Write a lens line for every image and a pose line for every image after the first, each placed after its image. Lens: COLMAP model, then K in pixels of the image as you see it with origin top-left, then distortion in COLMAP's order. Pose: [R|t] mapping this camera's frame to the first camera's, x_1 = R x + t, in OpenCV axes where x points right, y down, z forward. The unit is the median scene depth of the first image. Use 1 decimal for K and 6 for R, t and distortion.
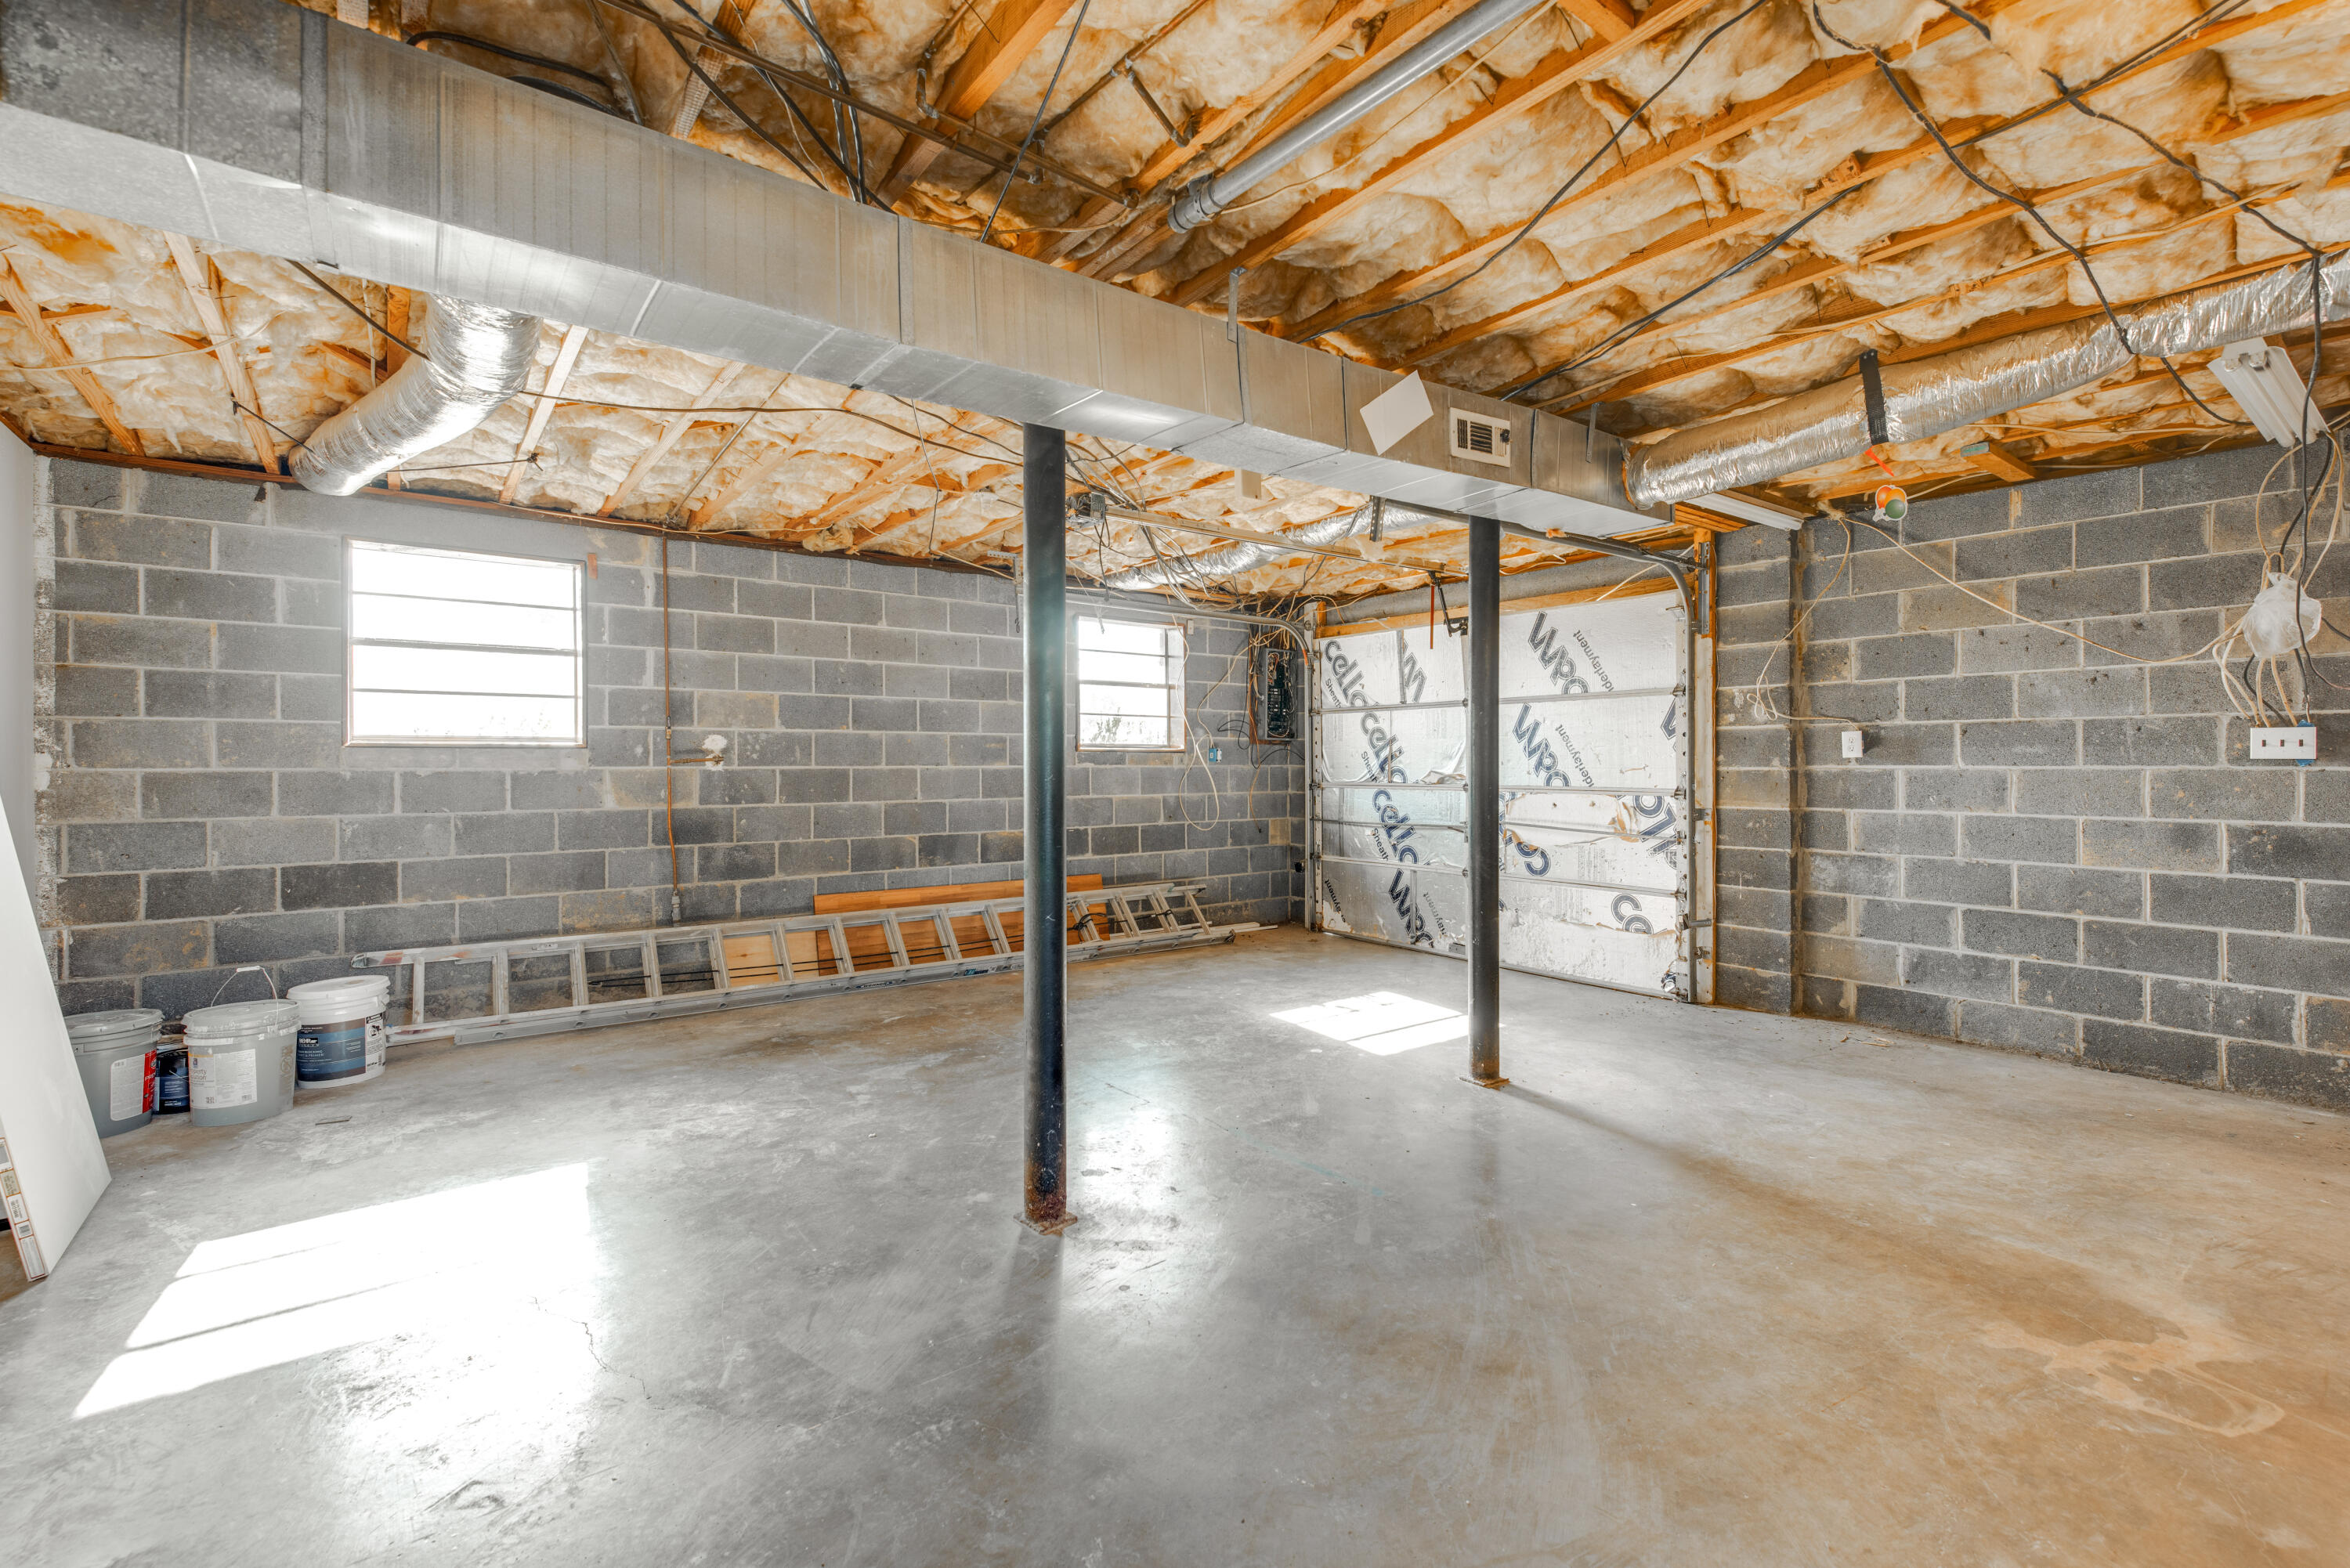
lens RADIAL K [[1008.8, 0, 1176.8], [0, 1008.8, 765.3], [0, 0, 1]] dist [0.020425, -0.009312]
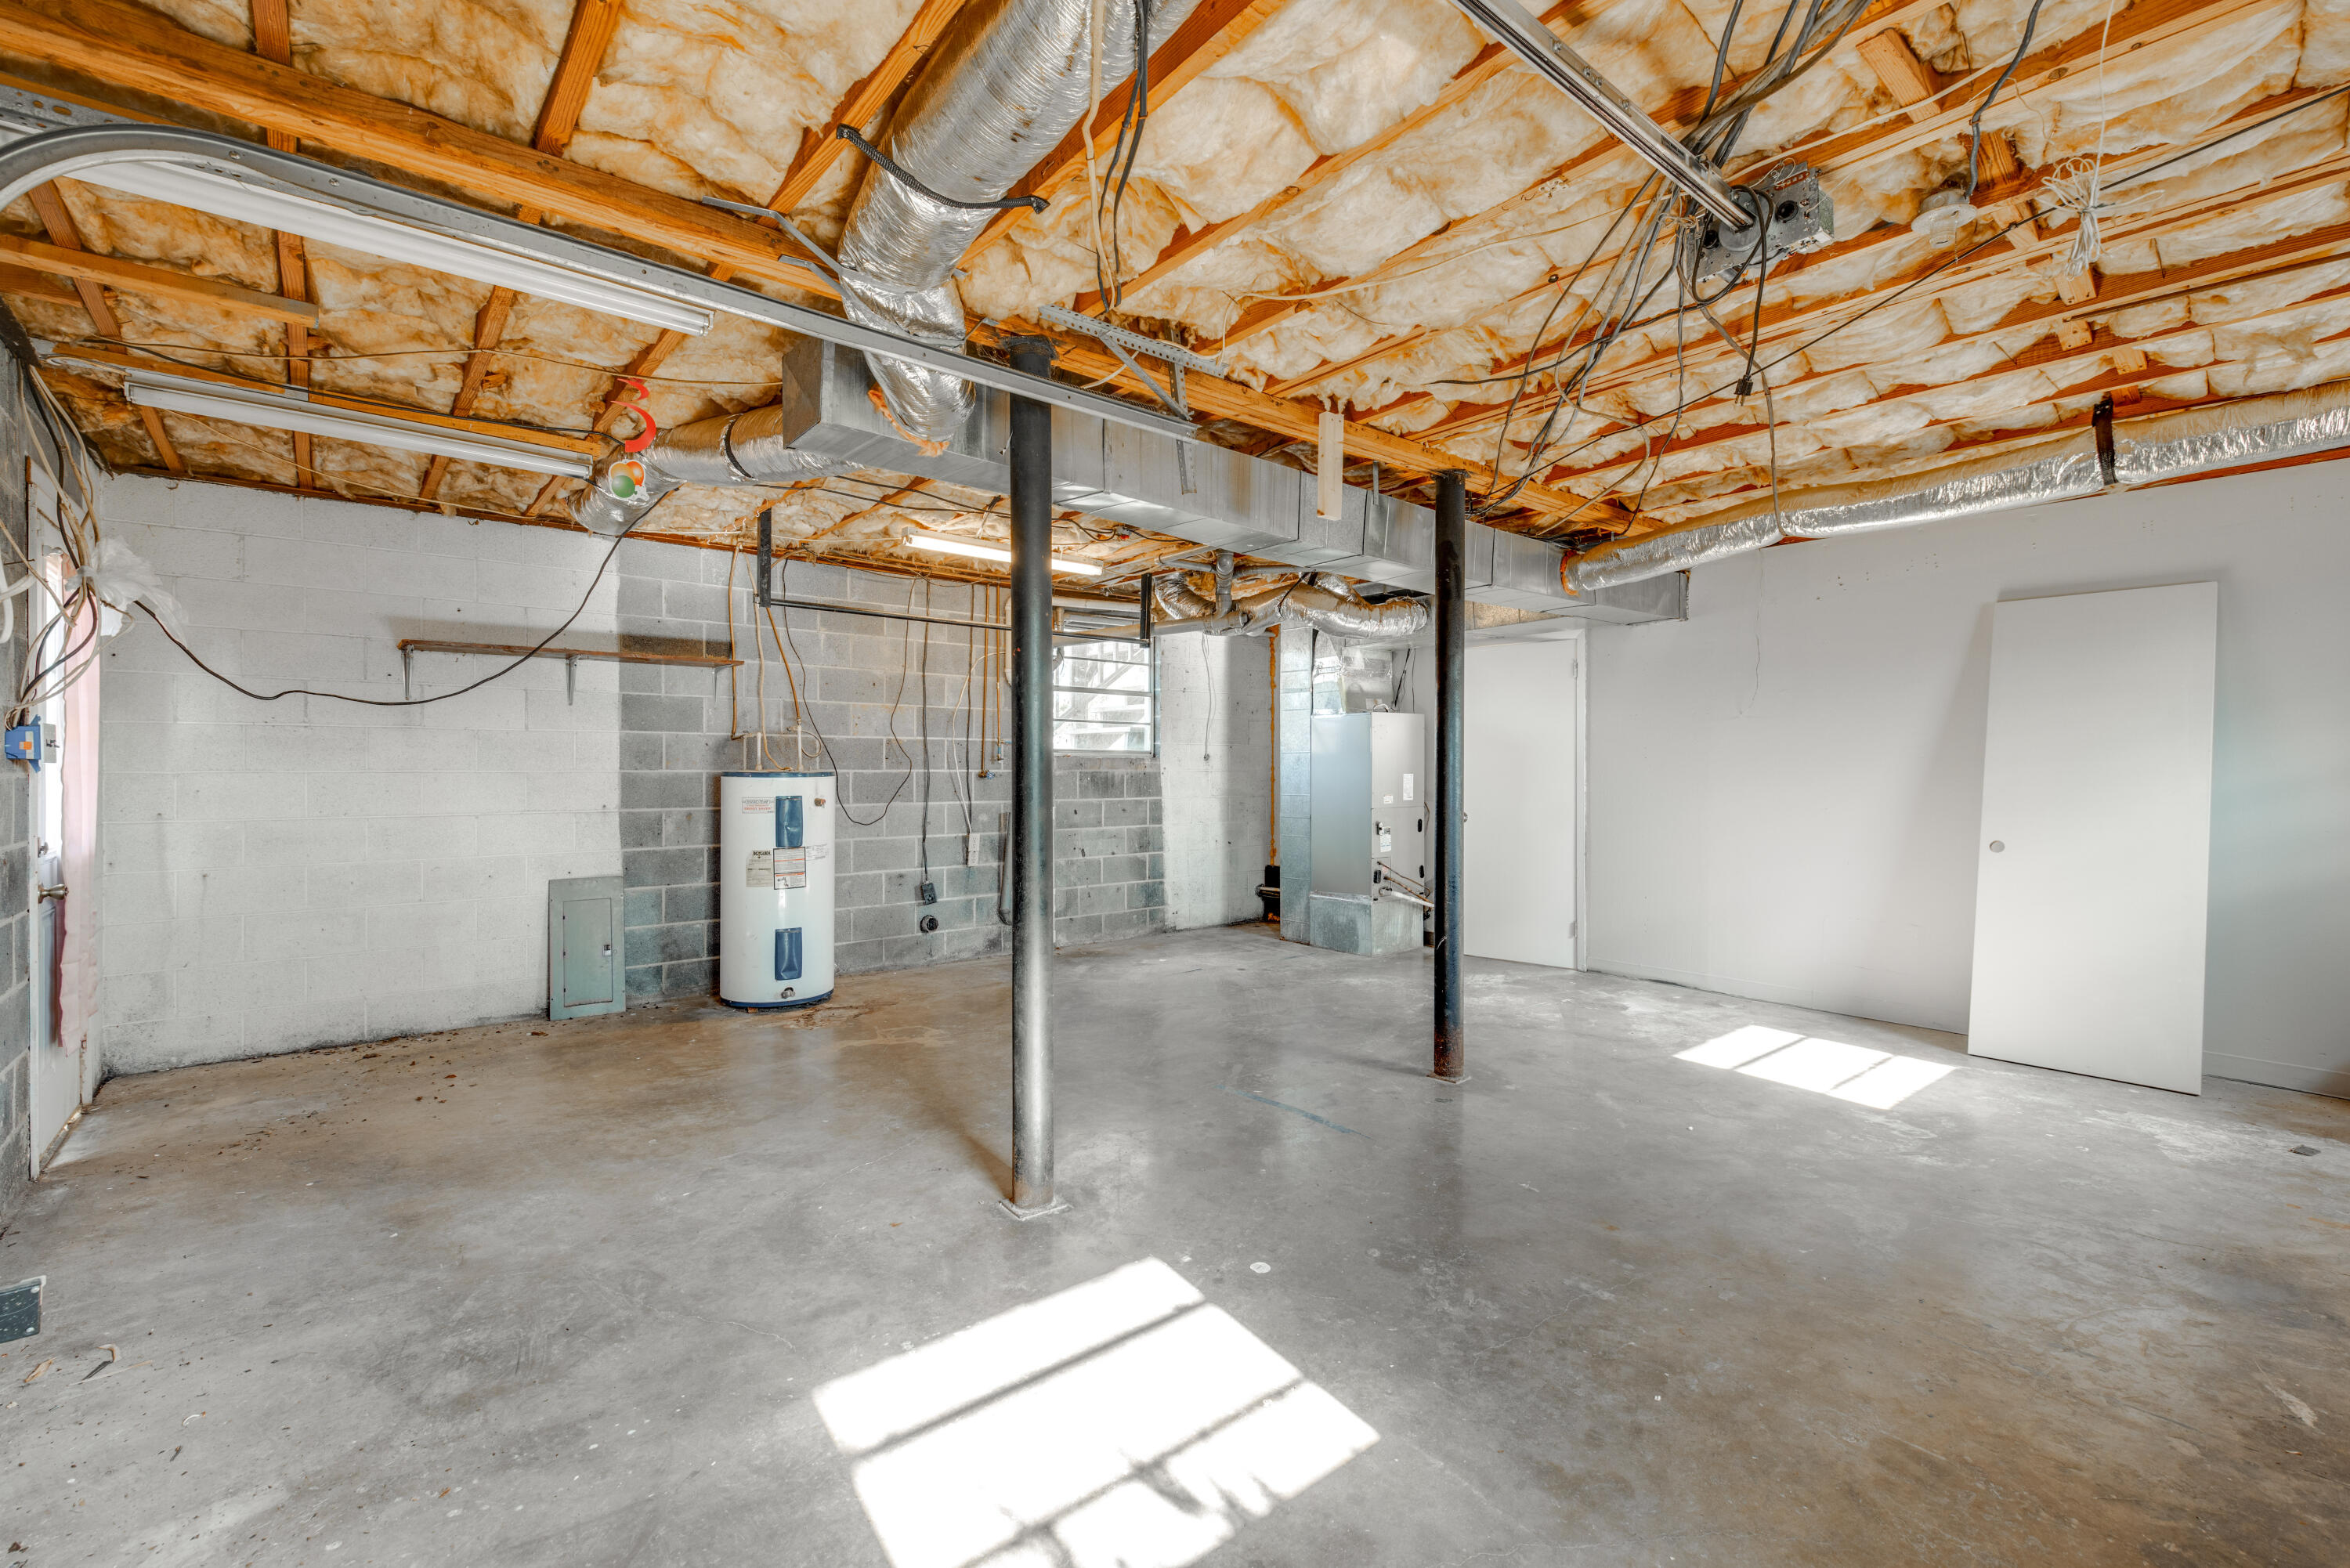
lens RADIAL K [[1008.8, 0, 1176.8], [0, 1008.8, 765.3], [0, 0, 1]] dist [0.020425, -0.009312]
pose [[-0.999259, -0.001306, -0.038477, 0.293731], [-0.001382, 0.999997, 0.001947, -0.008914], [0.038475, 0.001998, -0.999258, 2.219079]]
